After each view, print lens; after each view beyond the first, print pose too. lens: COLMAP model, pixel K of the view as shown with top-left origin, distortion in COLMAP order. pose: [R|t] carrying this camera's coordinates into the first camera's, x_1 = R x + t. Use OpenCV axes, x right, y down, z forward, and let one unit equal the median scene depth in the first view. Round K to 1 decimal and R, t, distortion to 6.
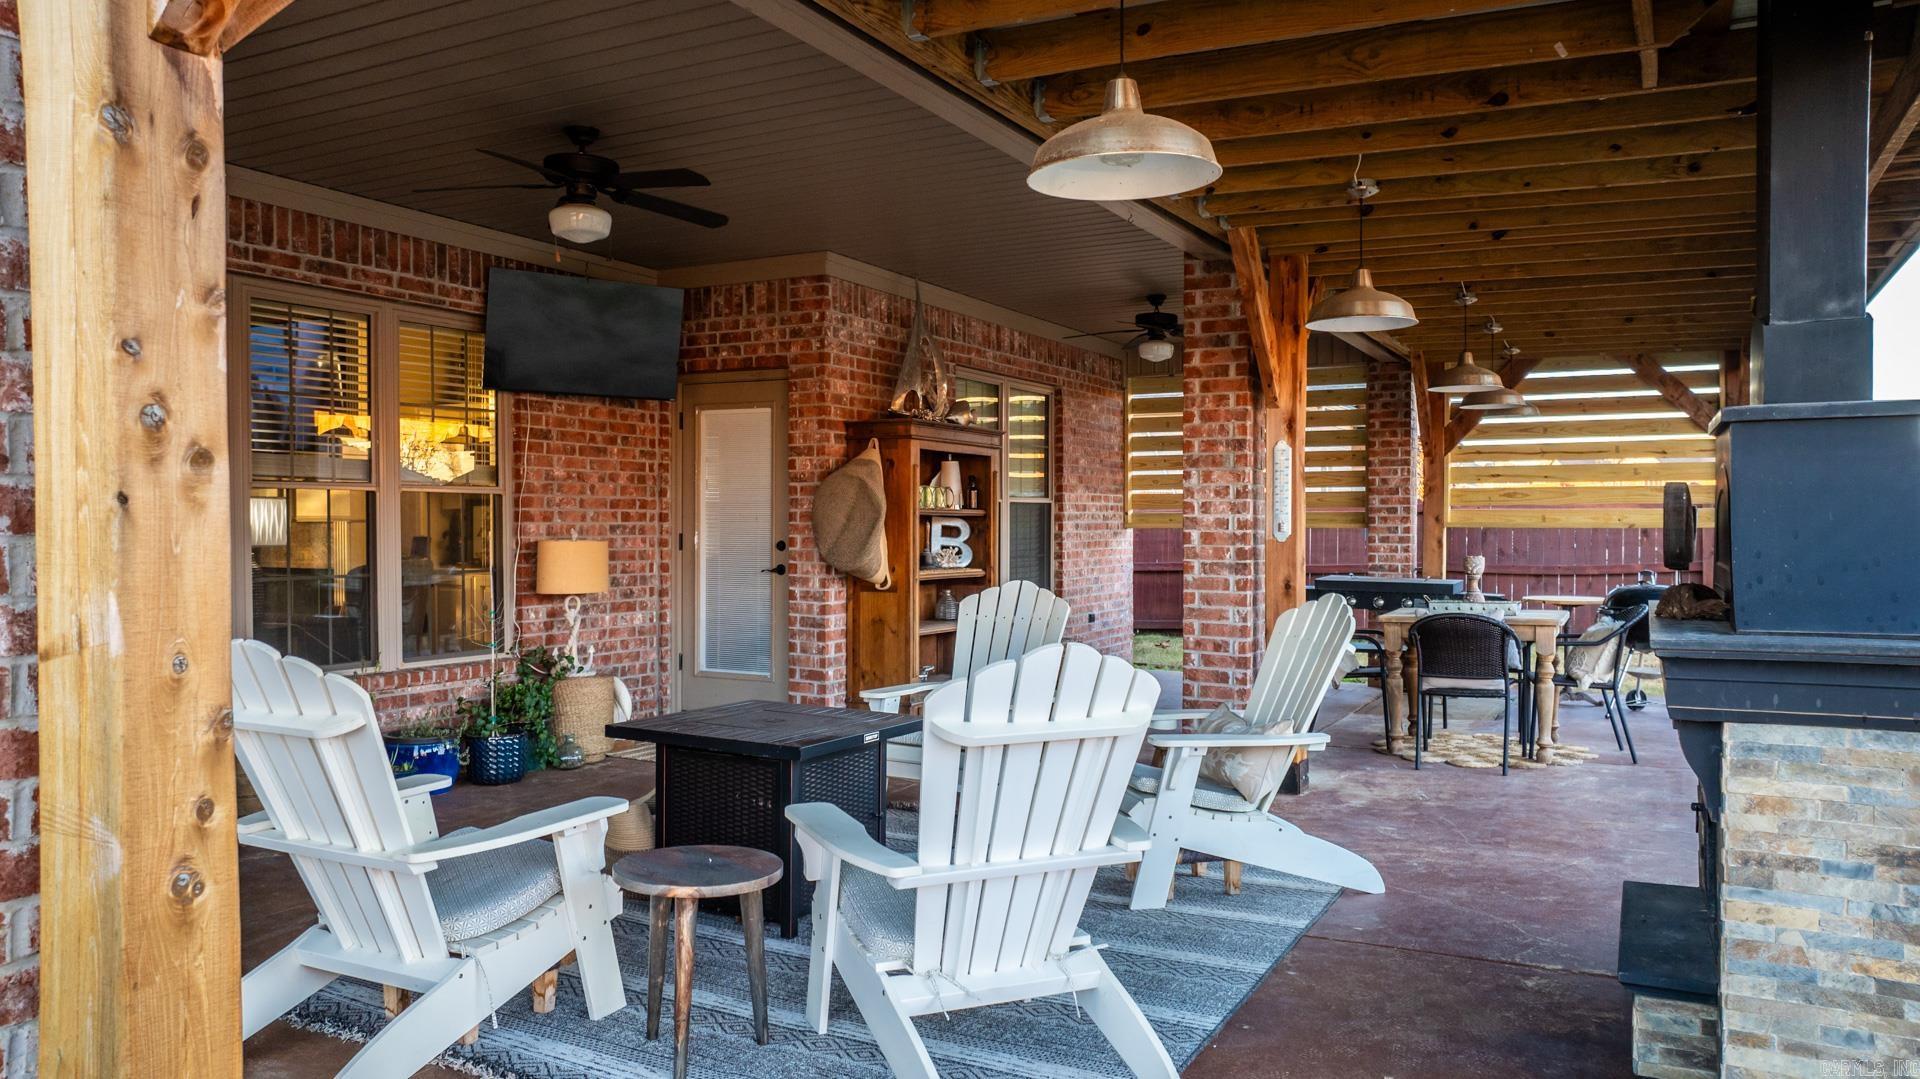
lens RADIAL K [[1353.9, 0, 965.9], [0, 1353.9, 541.2], [0, 0, 1]] dist [-0.022222, 0.011611]
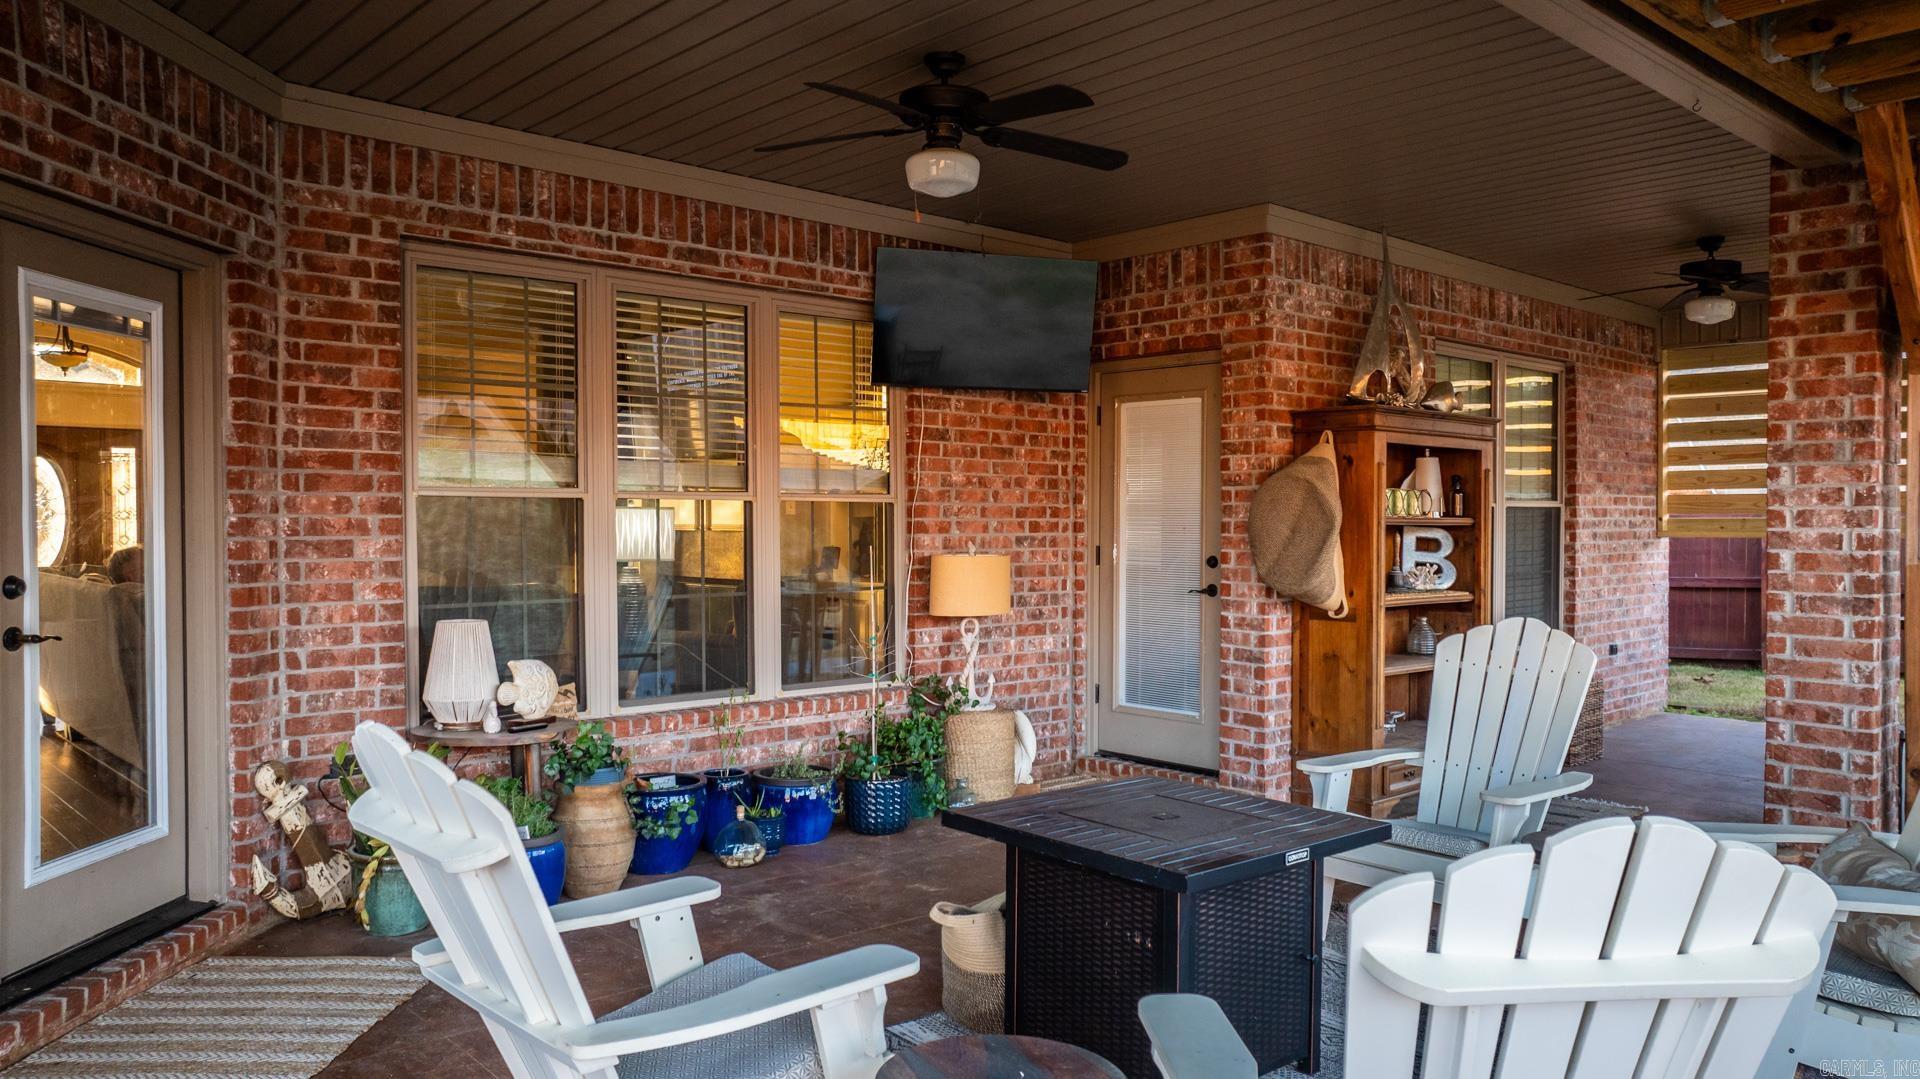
lens RADIAL K [[1353.9, 0, 956.6], [0, 1353.9, 540.9], [0, 0, 1]] dist [-0.022222, 0.011611]
pose [[0.938972, 0.005379, -0.343952, 0.002505], [-0.005033, 0.999986, 0.001898, -0.011356], [0.343957, -0.000051, 0.938985, 0.175213]]
